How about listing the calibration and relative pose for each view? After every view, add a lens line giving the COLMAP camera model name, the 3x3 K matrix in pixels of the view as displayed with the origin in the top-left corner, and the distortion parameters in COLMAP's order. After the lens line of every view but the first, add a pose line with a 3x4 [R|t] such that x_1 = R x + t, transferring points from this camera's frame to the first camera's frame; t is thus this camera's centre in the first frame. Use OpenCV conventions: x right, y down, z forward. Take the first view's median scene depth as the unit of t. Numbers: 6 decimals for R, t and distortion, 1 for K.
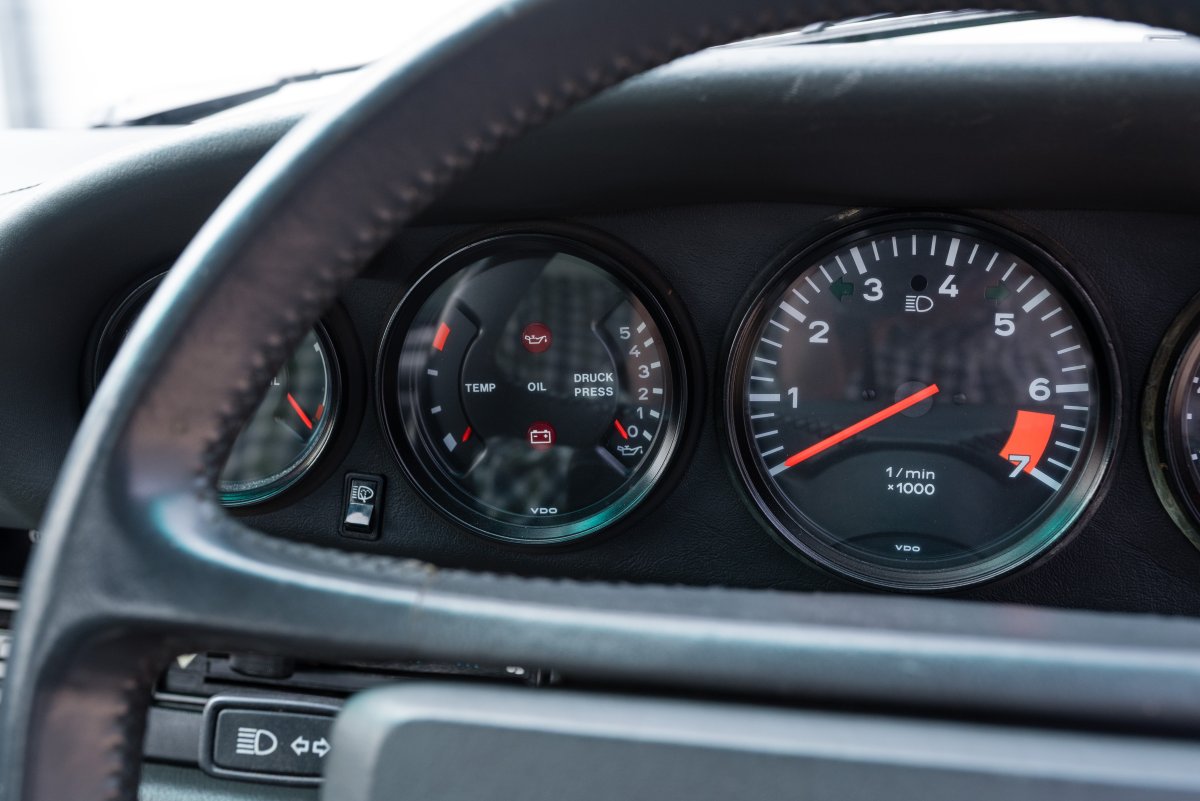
lens RADIAL K [[1192.8, 0, 605.1], [0, 1192.8, 401.7], [0, 0, 1]] dist [0.002567, 0.000000]
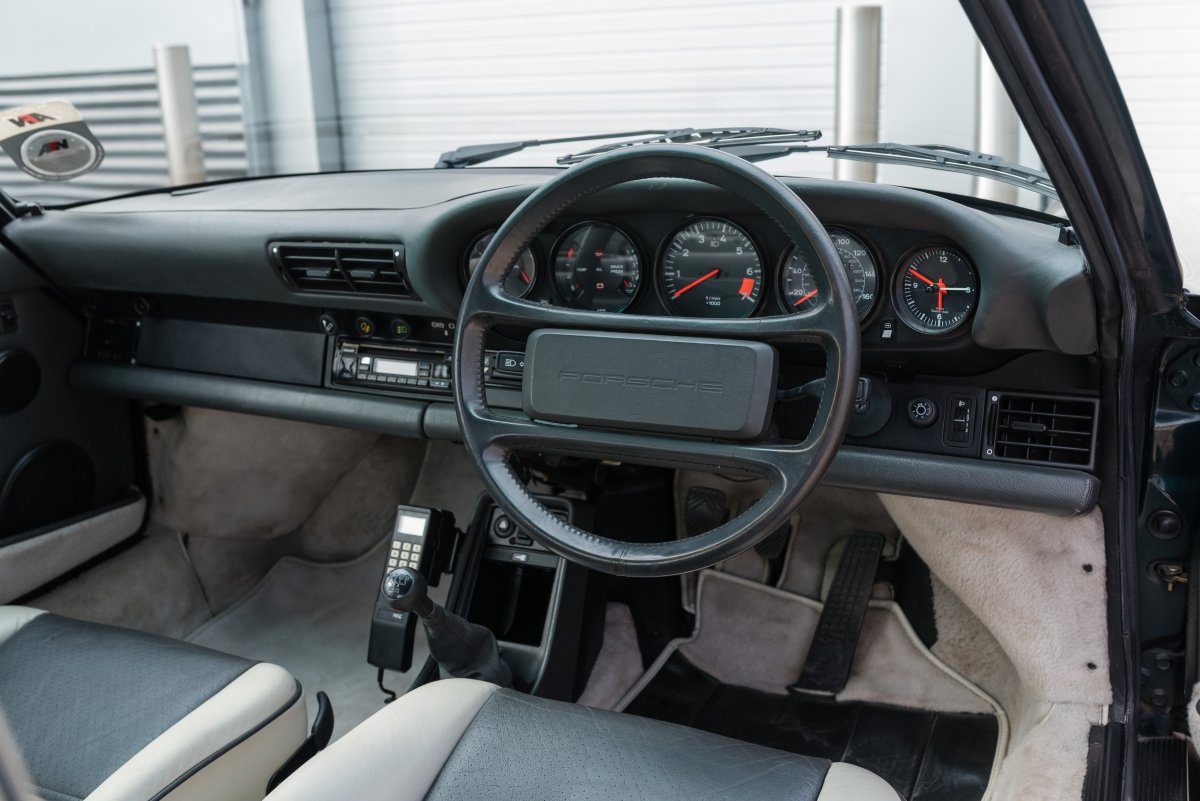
lens RADIAL K [[1192.8, 0, 589.3], [0, 1192.8, 395.0], [0, 0, 1]] dist [0.002567, 0.000000]
pose [[0.978180, 0.036811, -0.204472, 0.598600], [-0.025917, 0.998111, 0.055707, 0.149779], [0.206136, -0.049193, 0.977286, -2.174513]]
